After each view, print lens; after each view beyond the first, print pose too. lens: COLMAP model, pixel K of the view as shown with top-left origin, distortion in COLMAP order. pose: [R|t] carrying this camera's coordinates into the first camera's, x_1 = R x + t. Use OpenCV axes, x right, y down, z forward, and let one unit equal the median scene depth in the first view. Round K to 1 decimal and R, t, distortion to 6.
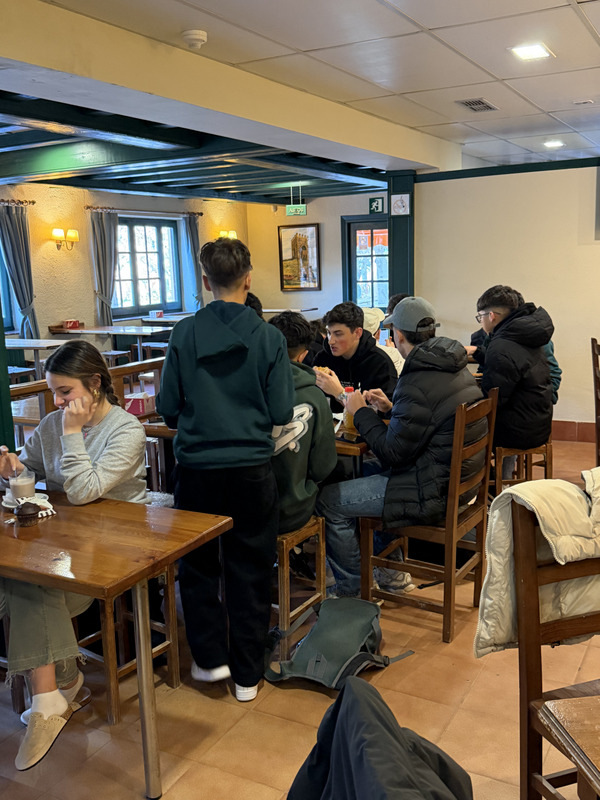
lens RADIAL K [[808.6, 0, 297.3], [0, 808.6, 401.2], [0, 0, 1]] dist [0.233527, -0.467927]
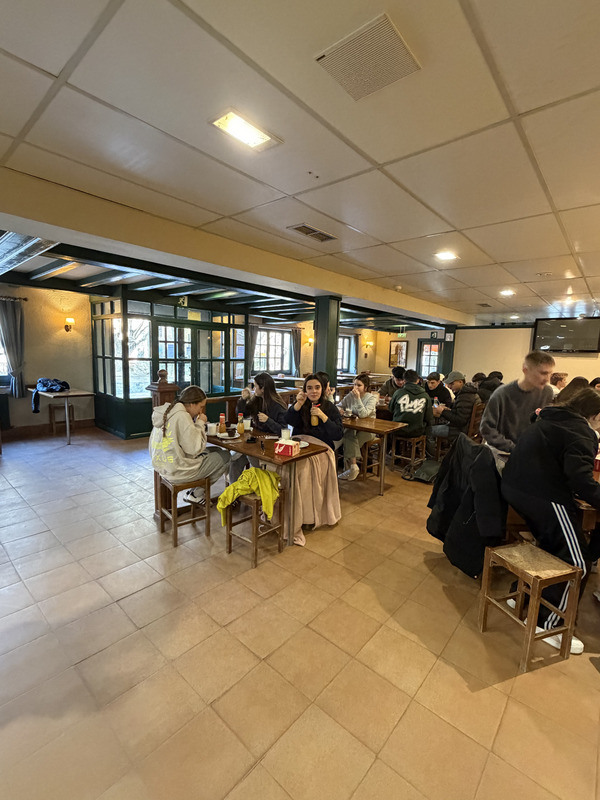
lens RADIAL K [[363.3, 0, 297.5], [0, 363.3, 403.4], [0, 0, 1]] dist [0.000264, -0.000022]
pose [[0.971075, 0.097184, -0.218102, -0.182690], [-0.103655, 0.994443, -0.018400, 0.109804], [0.215102, 0.040475, 0.975753, -0.586113]]
